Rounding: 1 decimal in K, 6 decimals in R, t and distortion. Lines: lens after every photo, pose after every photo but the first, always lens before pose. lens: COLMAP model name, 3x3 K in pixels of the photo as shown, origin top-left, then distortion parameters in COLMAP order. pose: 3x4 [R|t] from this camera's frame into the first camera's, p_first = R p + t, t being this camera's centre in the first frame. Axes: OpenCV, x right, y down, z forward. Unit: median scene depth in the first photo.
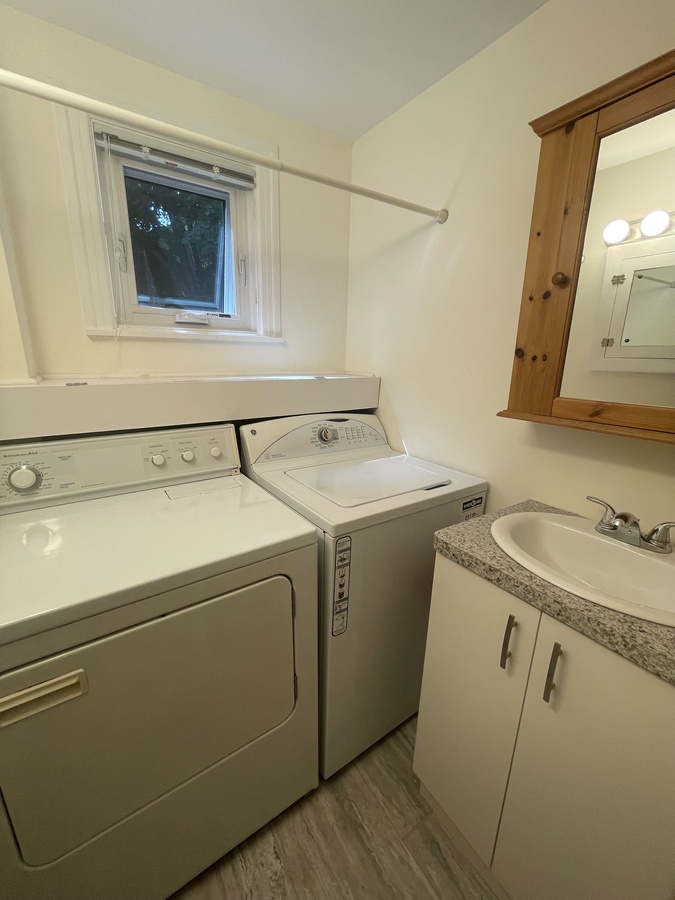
lens RADIAL K [[364.4, 0, 337.0], [0, 364.4, 450.5], [0, 0, 1]] dist [-0.003219, -0.000330]
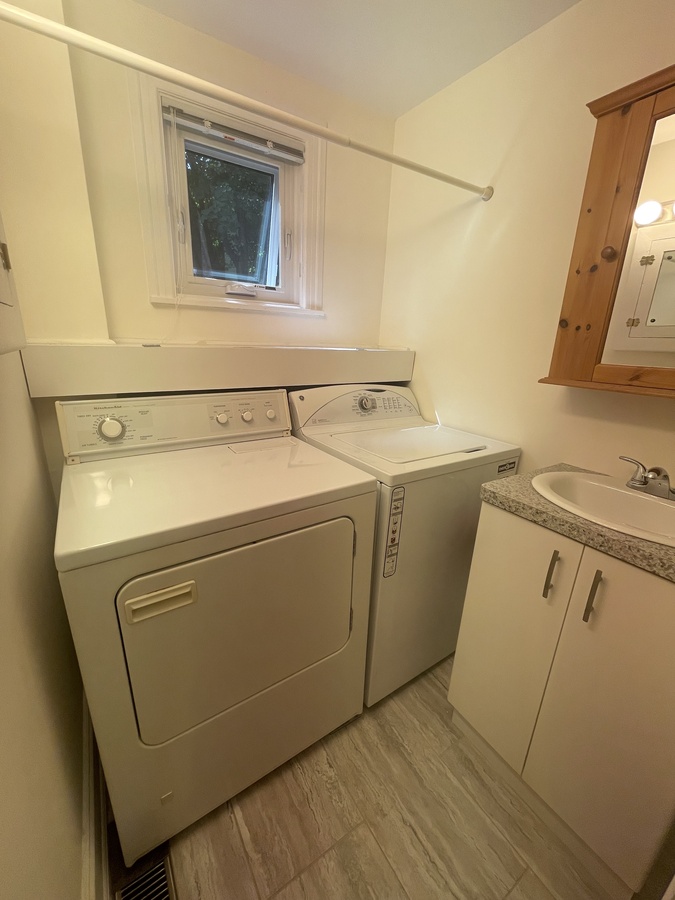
lens RADIAL K [[364.4, 0, 336.7], [0, 364.4, 450.8], [0, 0, 1]] dist [-0.003219, -0.000330]
pose [[0.999747, 0.021077, -0.007851, -0.153865], [-0.020744, 0.998971, 0.040334, 0.079800], [0.008693, -0.040161, 0.999155, -0.101281]]
